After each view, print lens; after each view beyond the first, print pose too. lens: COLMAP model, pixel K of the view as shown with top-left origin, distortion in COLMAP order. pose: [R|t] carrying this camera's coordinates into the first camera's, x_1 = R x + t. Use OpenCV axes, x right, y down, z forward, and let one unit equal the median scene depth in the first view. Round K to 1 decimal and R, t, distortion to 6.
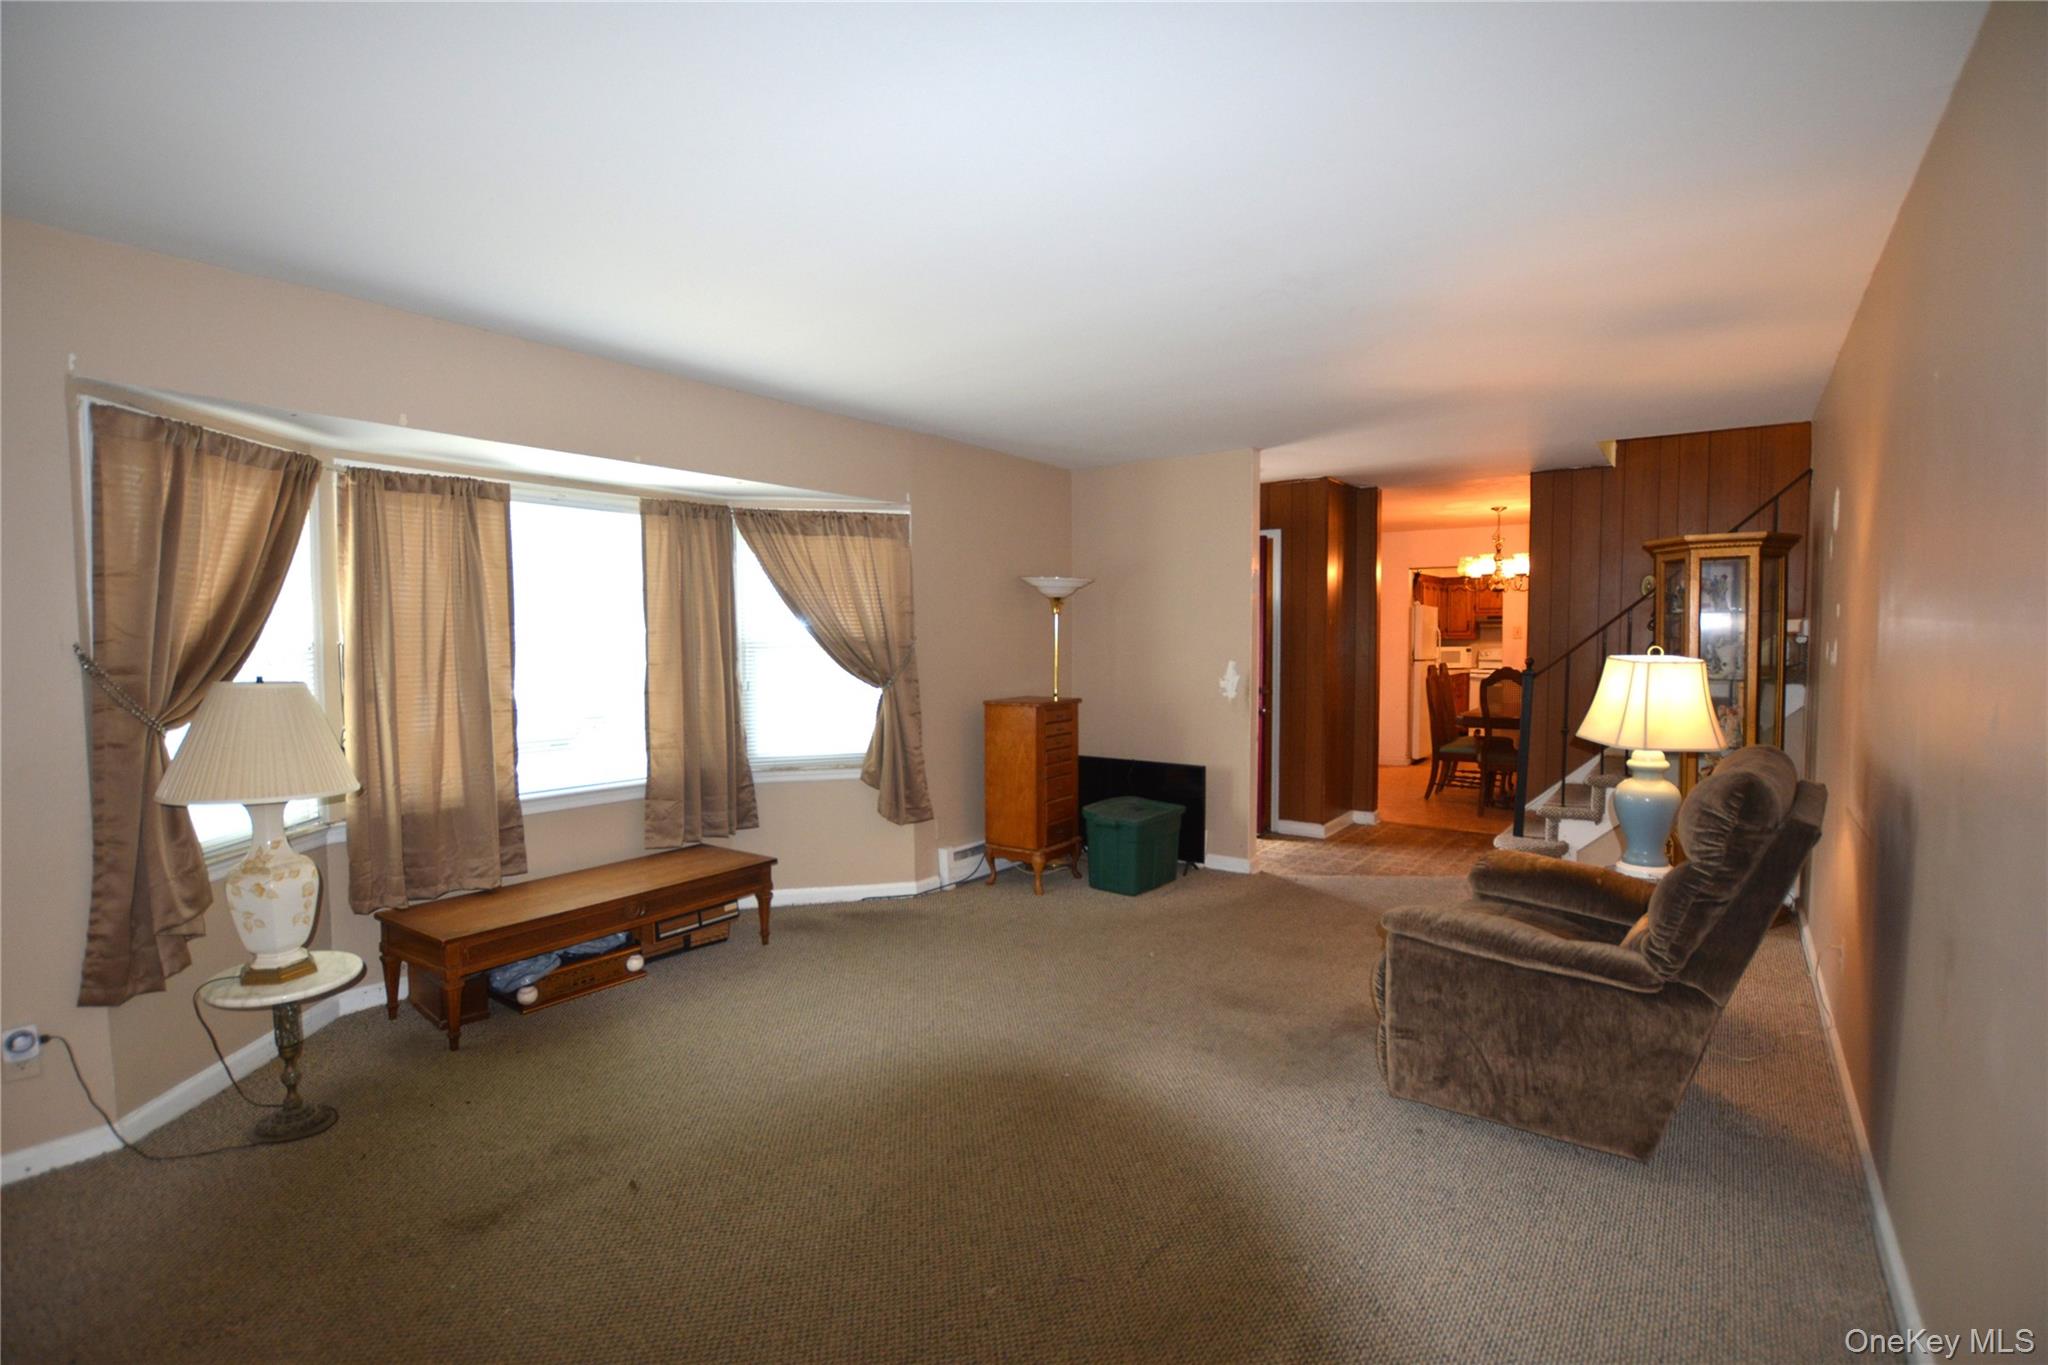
lens RADIAL K [[973.8, 0, 1024.0], [0, 973.8, 682.5], [0, 0, 1]] dist [-0.002193, -0.000485]
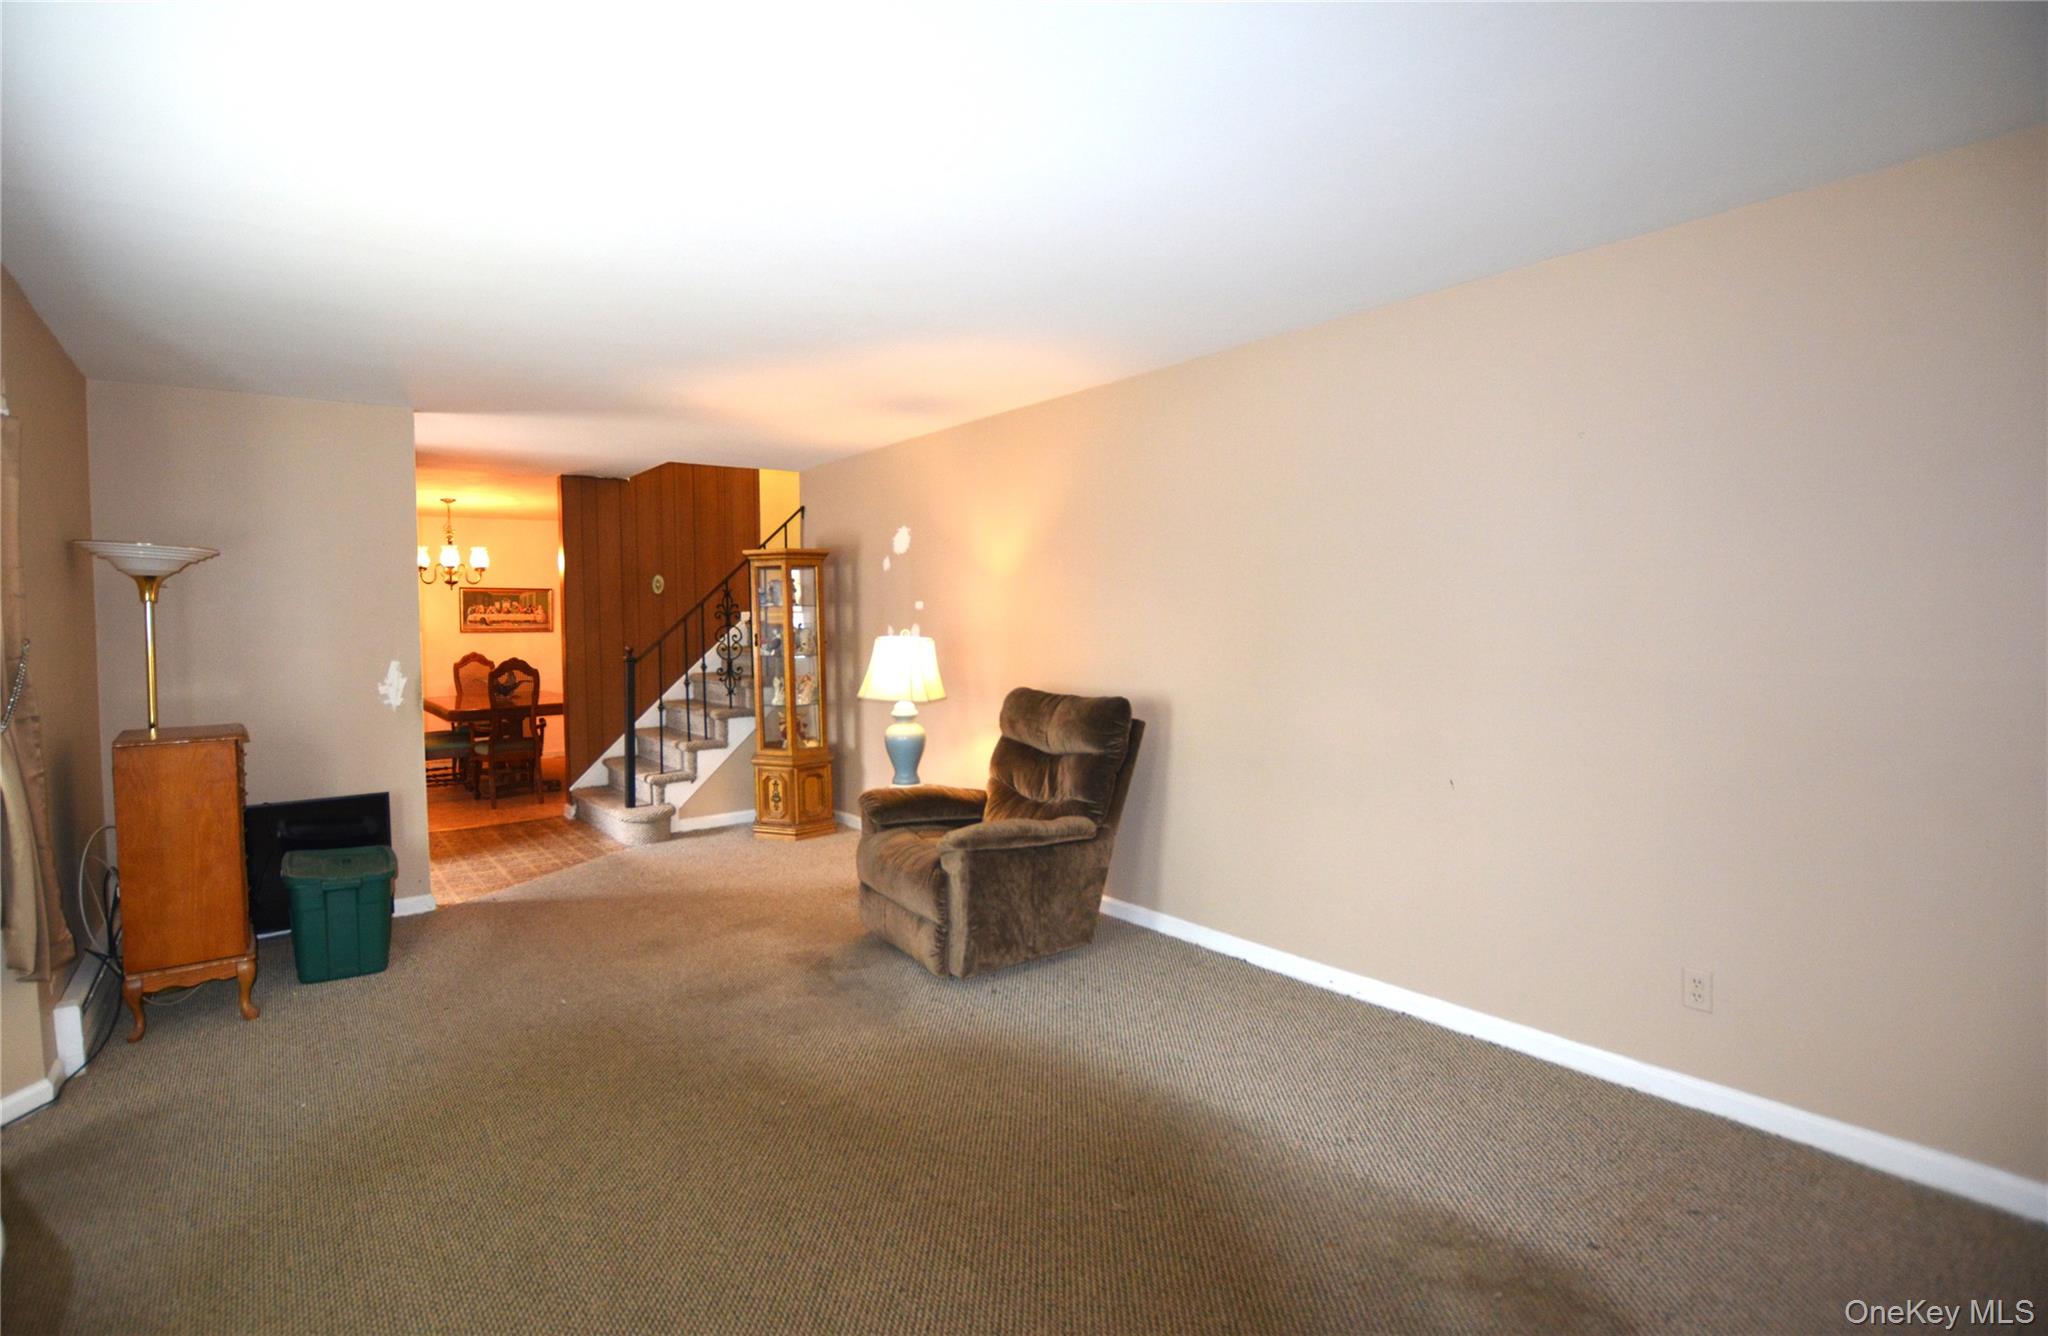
lens RADIAL K [[914.6, 0, 1024.0], [0, 914.6, 668.0], [0, 0, 1]] dist [-0.000131, -0.000024]
pose [[0.325264, -0.055357, 0.944001, -0.544187], [0.061132, 0.997428, 0.037427, -0.019675], [-0.943645, 0.045536, 0.327812, 0.388271]]
